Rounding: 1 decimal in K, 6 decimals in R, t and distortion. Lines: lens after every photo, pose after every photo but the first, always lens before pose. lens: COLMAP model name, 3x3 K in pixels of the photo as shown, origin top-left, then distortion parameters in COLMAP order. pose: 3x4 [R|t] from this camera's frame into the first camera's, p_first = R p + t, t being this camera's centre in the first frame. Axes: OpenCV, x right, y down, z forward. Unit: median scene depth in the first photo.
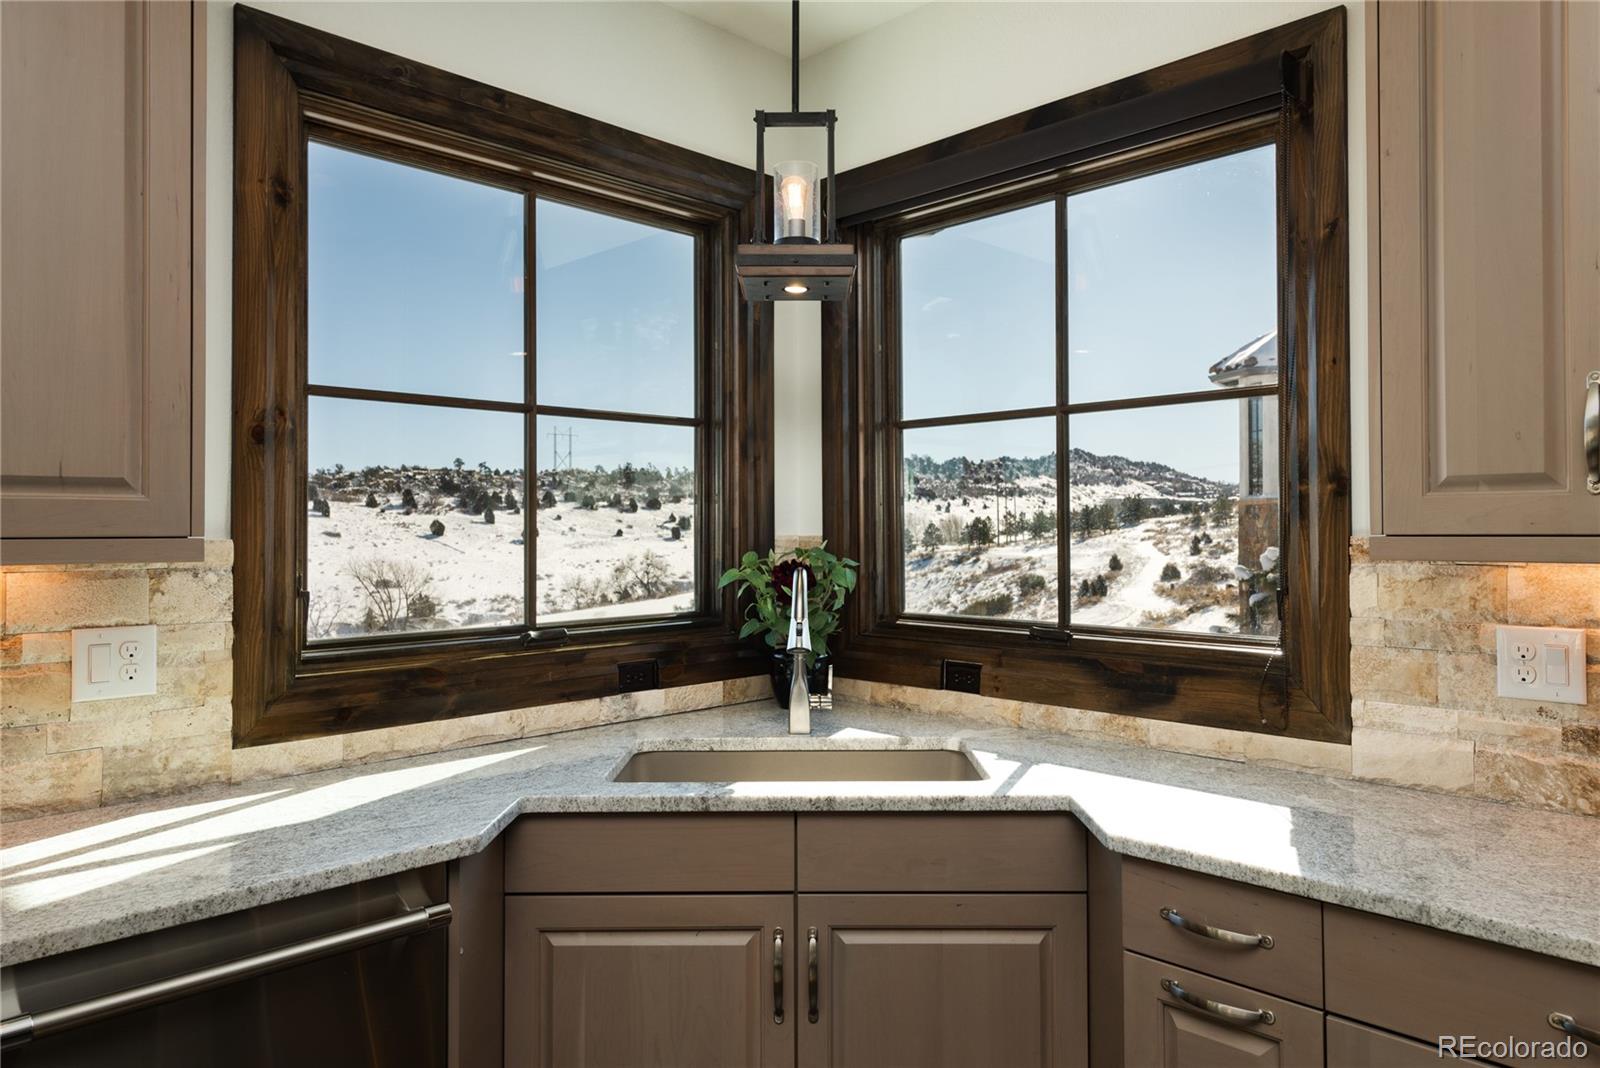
lens RADIAL K [[1047.8, 0, 794.2], [0, 1047.8, 521.7], [0, 0, 1]] dist [-0.005886, -0.003202]
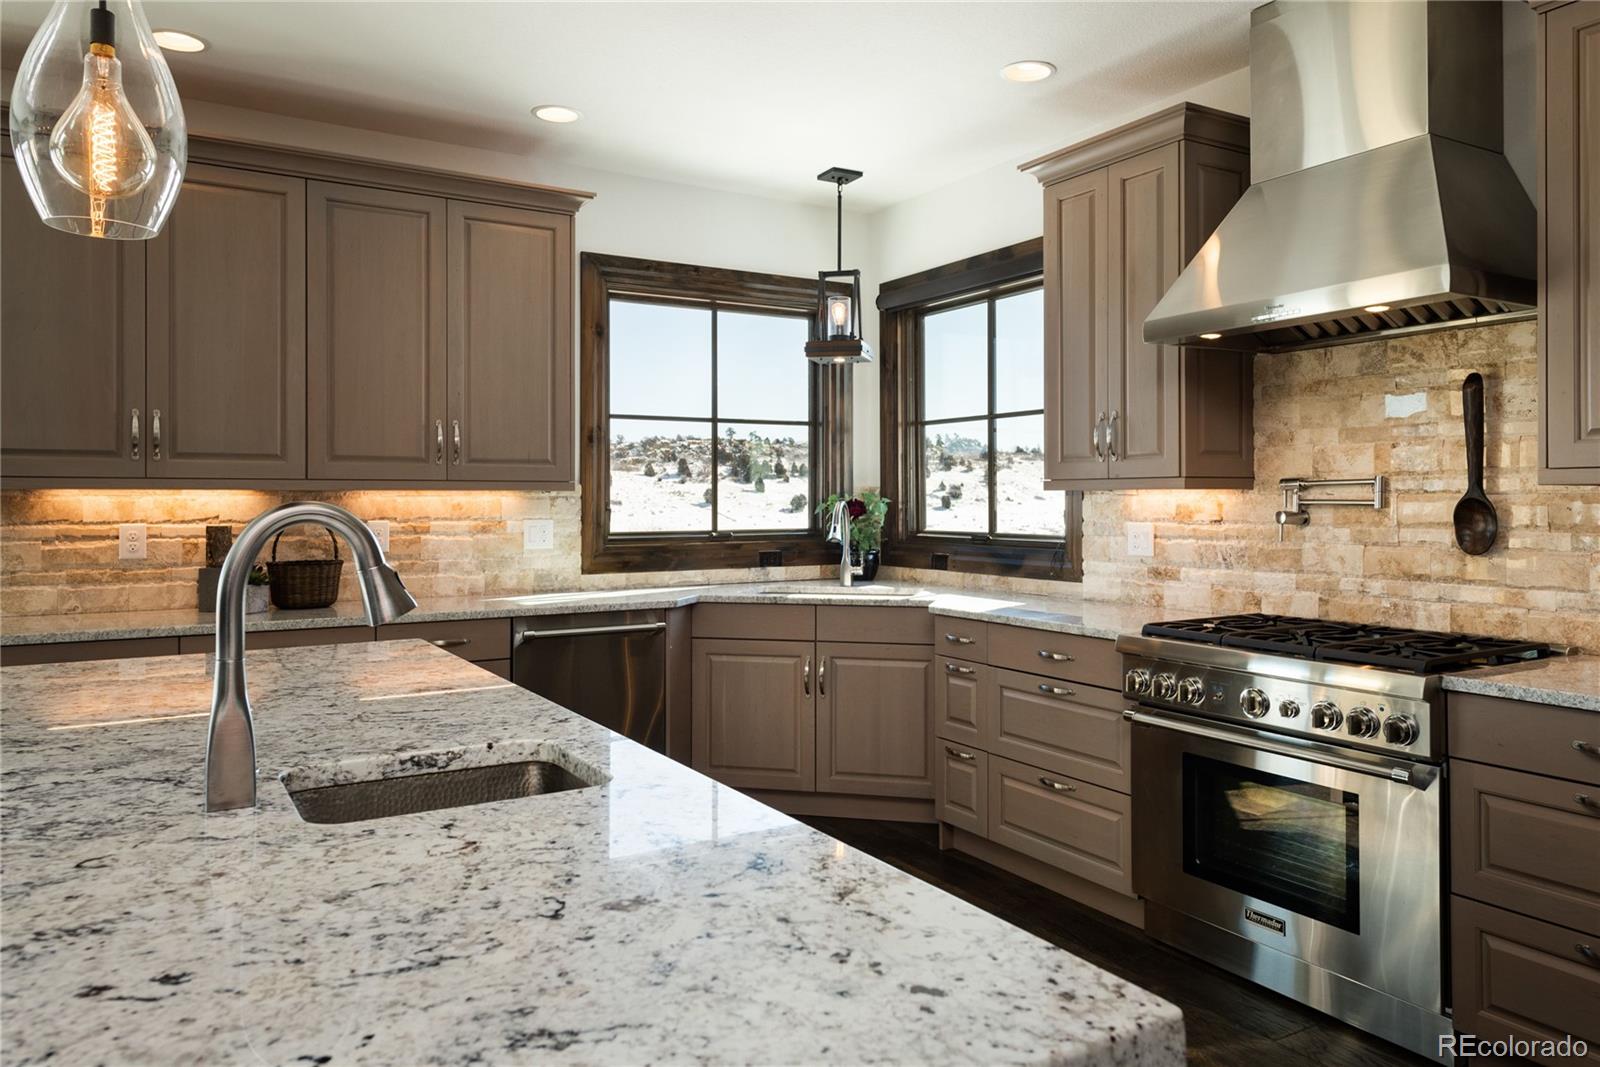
lens RADIAL K [[1087.0, 0, 838.6], [0, 1087.0, 497.5], [0, 0, 1]] dist [-0.002866, -0.000548]
pose [[0.977676, 0.000413, -0.210116, 0.428740], [0.000983, 0.999978, 0.006540, 0.024860], [0.210114, -0.006601, 0.977655, -1.005243]]
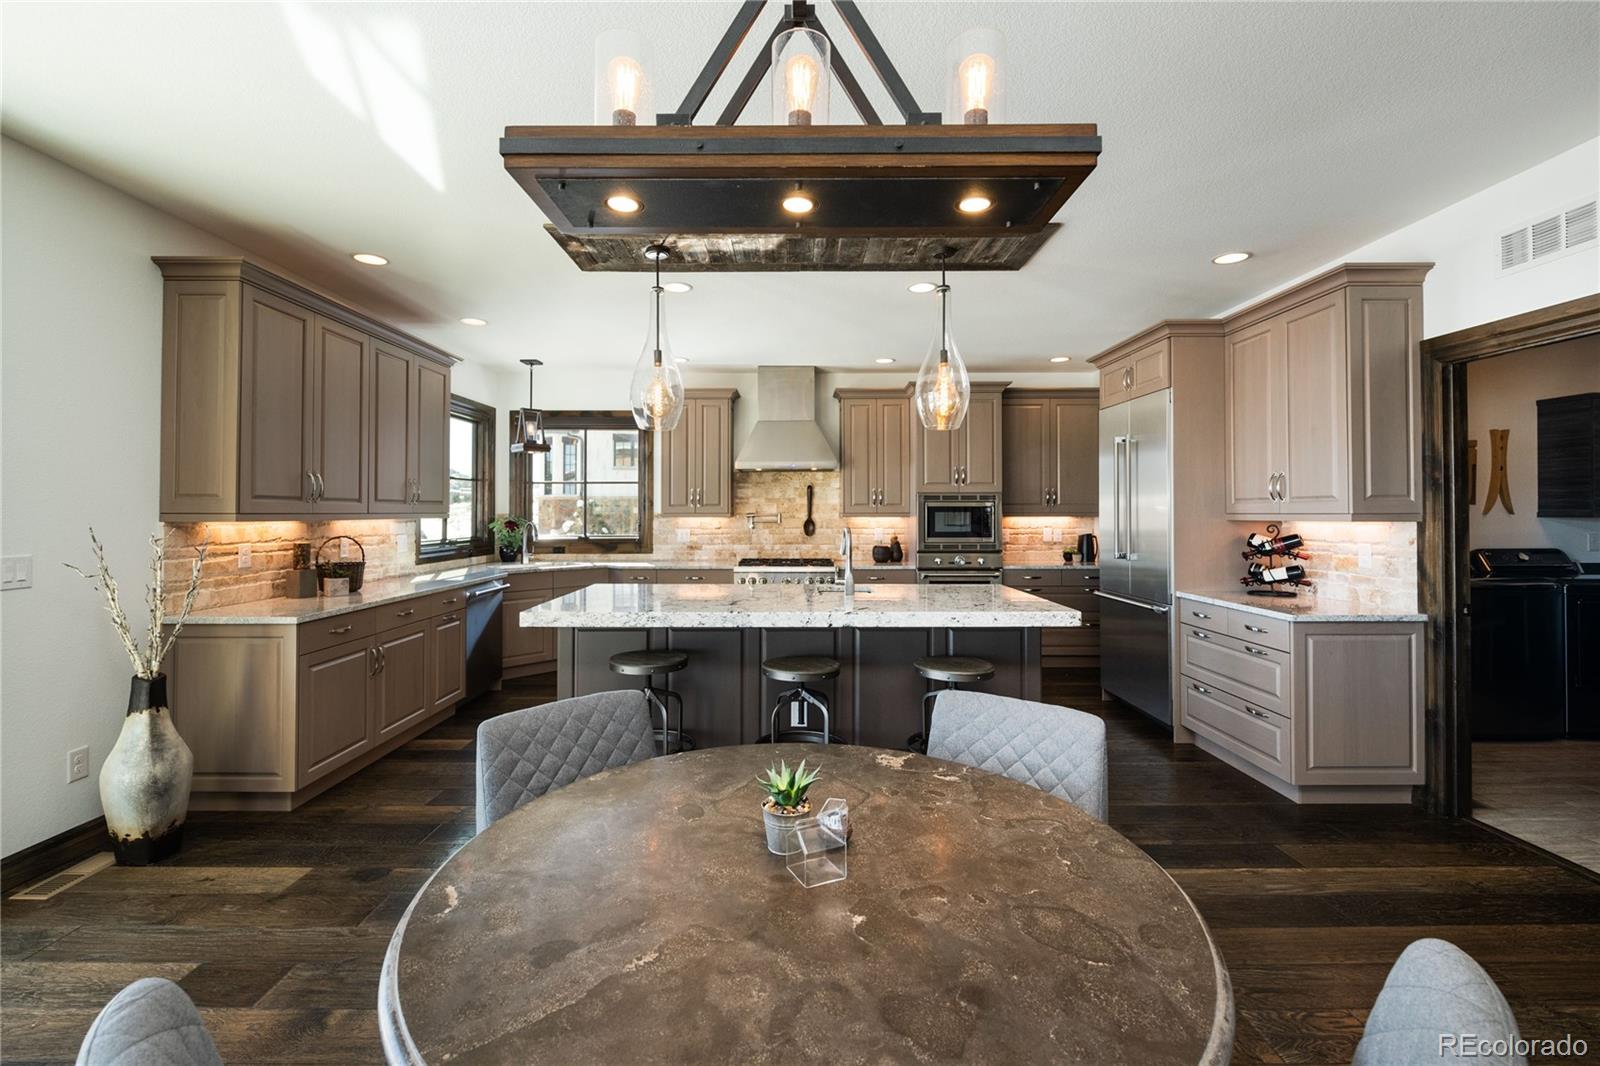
lens RADIAL K [[674.9, 0, 797.4], [0, 674.9, 501.3], [0, 0, 1]] dist [0.009742, -0.000283]
pose [[0.707249, 0.013094, 0.706843, -1.098852], [-0.005531, 0.999900, -0.012989, -0.005861], [-0.706943, 0.005276, 0.707251, -1.547049]]
